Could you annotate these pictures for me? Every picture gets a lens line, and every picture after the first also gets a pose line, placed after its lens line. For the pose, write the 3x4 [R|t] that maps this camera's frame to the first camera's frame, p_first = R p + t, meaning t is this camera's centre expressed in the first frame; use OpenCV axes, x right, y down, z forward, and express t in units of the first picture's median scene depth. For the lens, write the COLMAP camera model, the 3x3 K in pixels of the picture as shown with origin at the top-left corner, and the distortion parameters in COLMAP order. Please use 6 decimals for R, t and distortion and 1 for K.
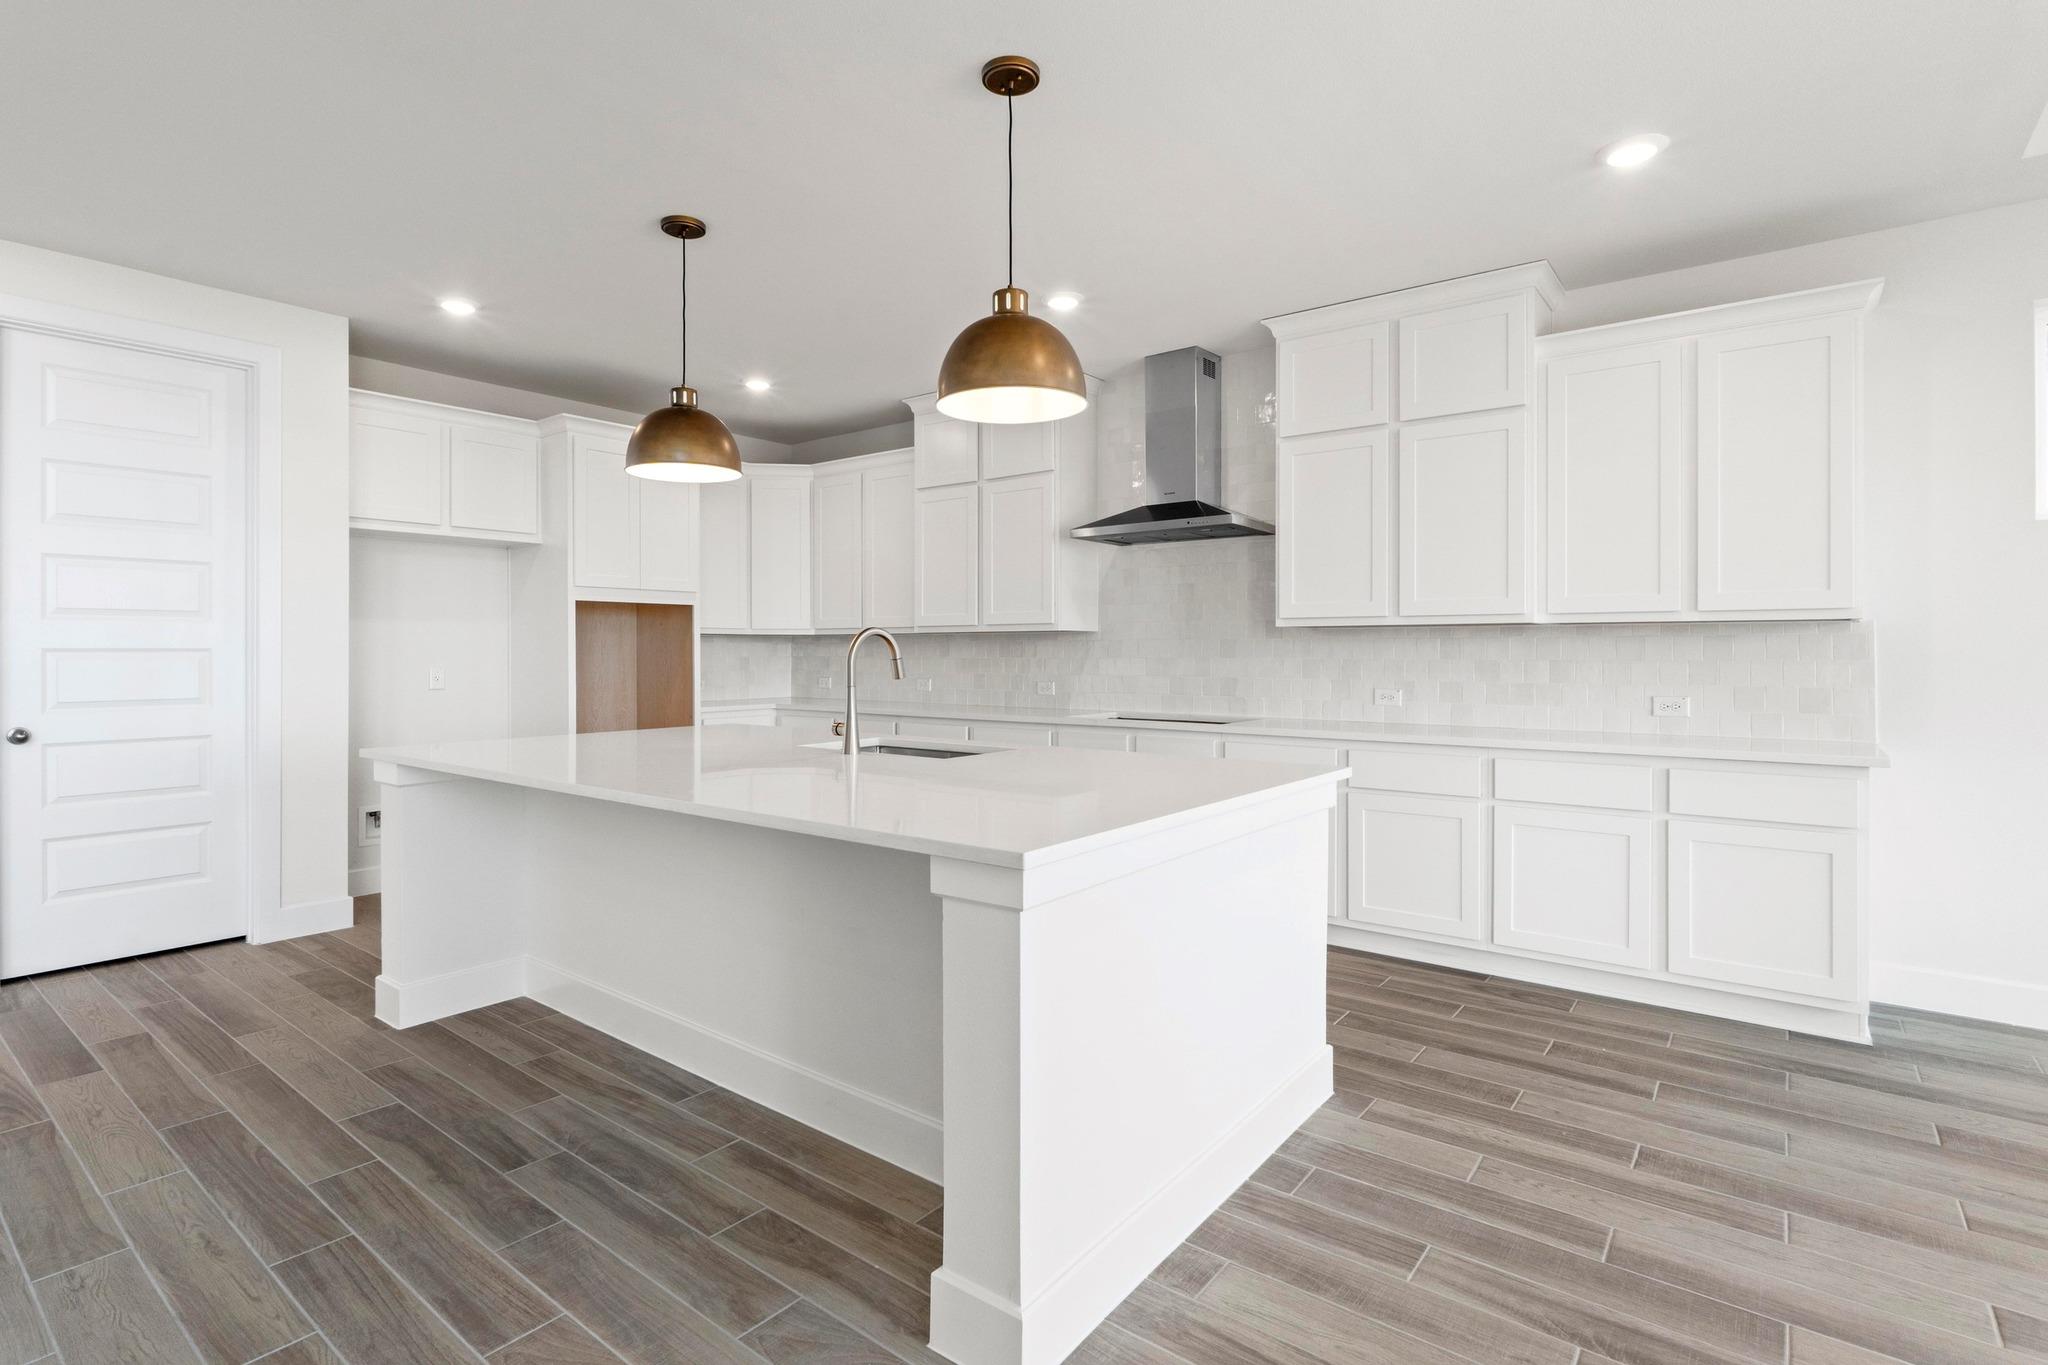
lens RADIAL K [[990.7, 0, 1014.9], [0, 990.7, 652.2], [0, 0, 1]] dist [-0.003177, -0.000807]
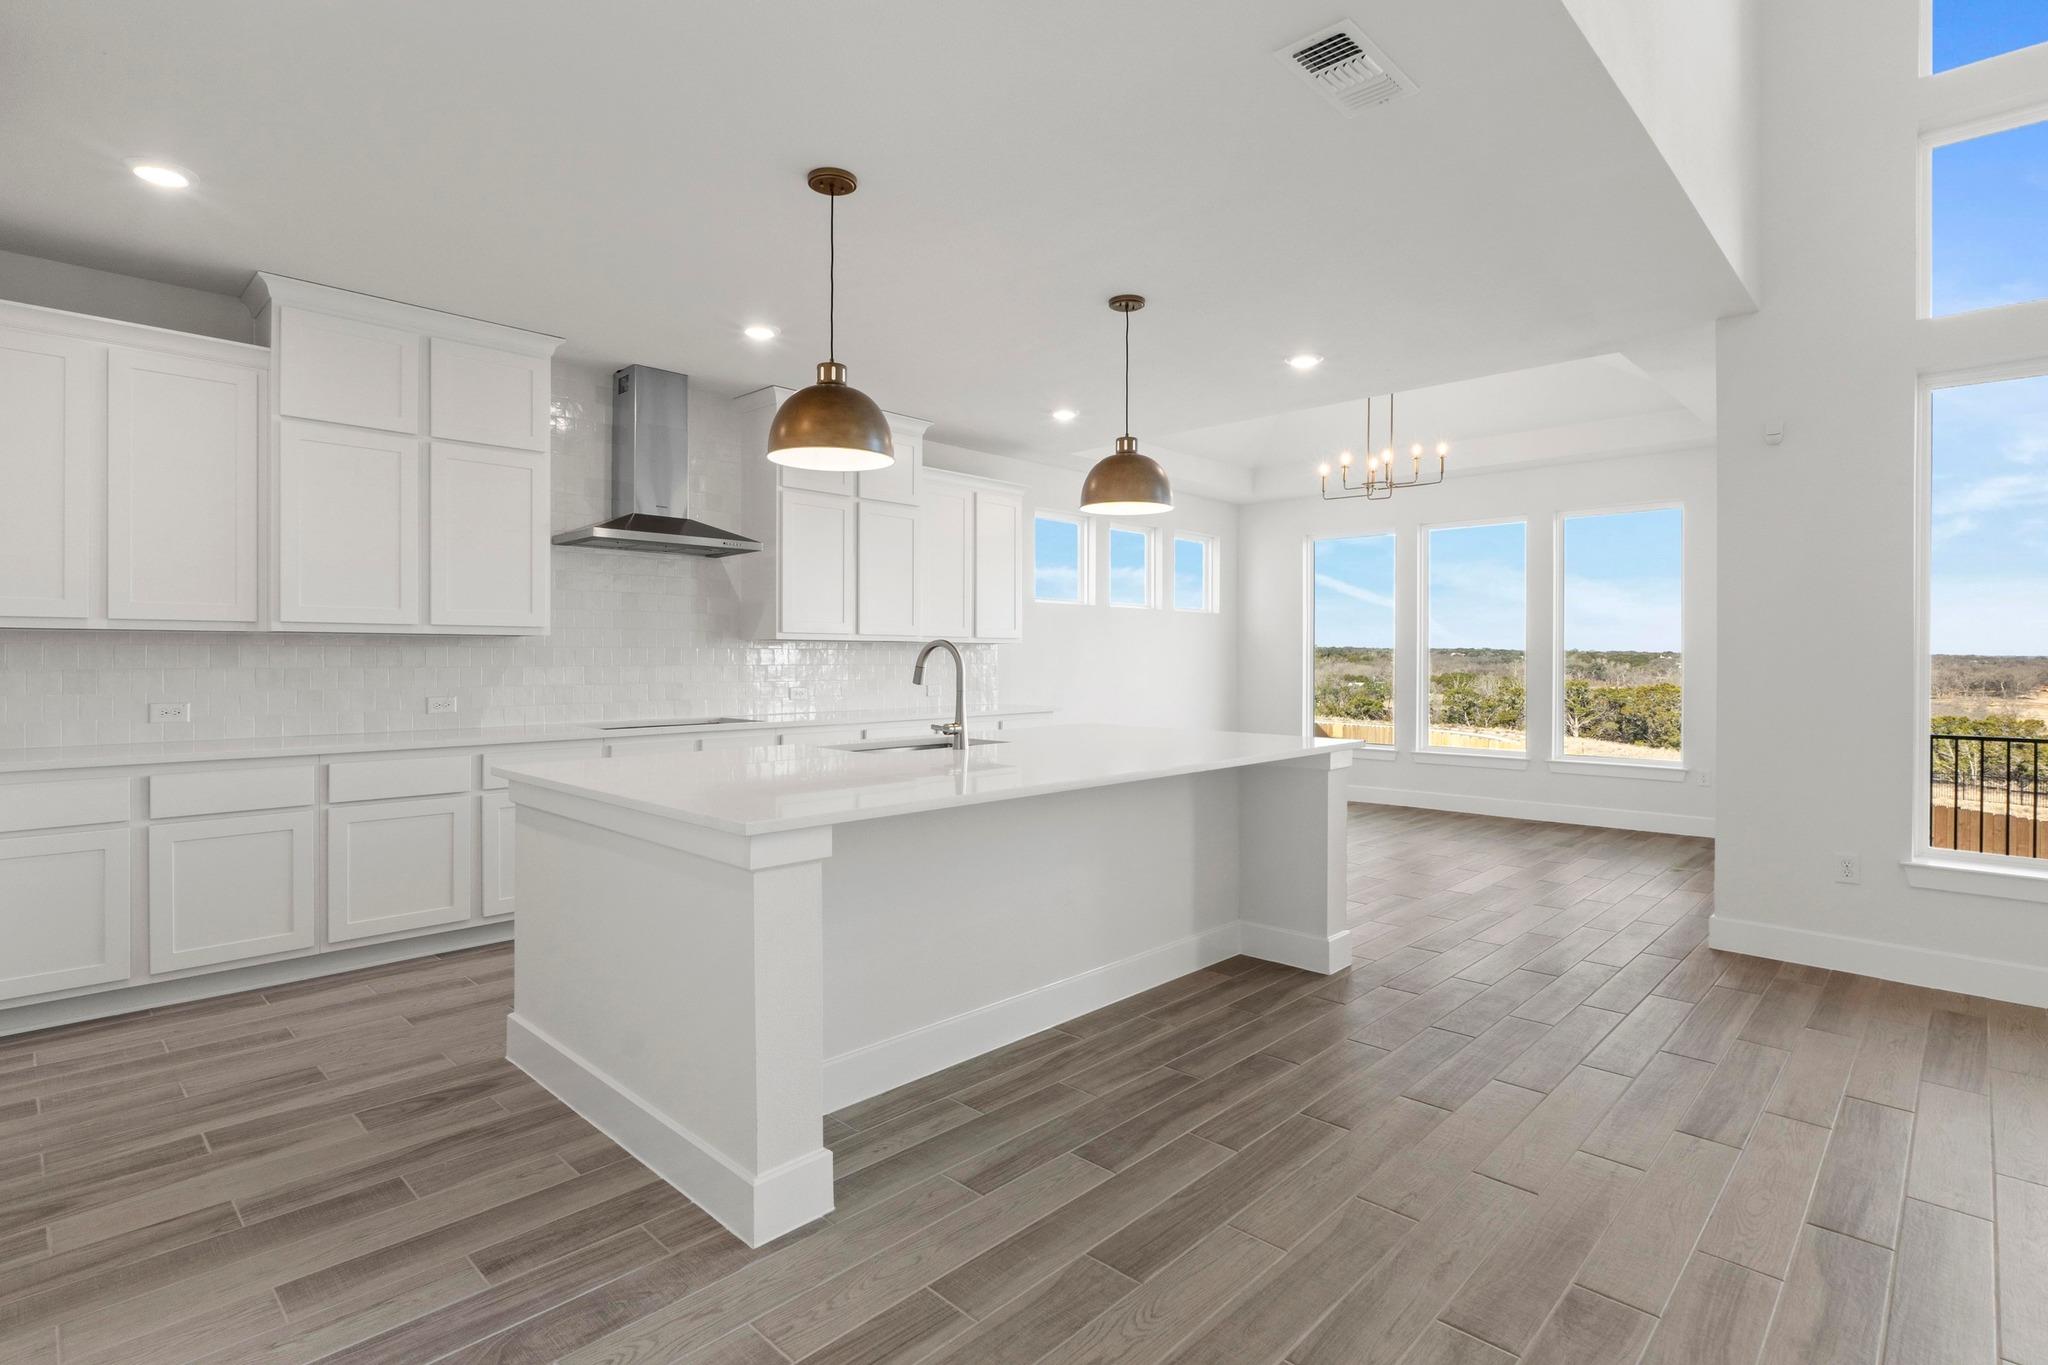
lens RADIAL K [[997.5, 0, 1026.0], [0, 997.5, 652.8], [0, 0, 1]] dist [-0.002988, -0.001247]
pose [[0.099619, 0.005791, 0.995009, -1.345874], [-0.000566, 0.999983, -0.005763, -0.002200], [-0.995025, 0.000011, 0.099621, 0.823912]]
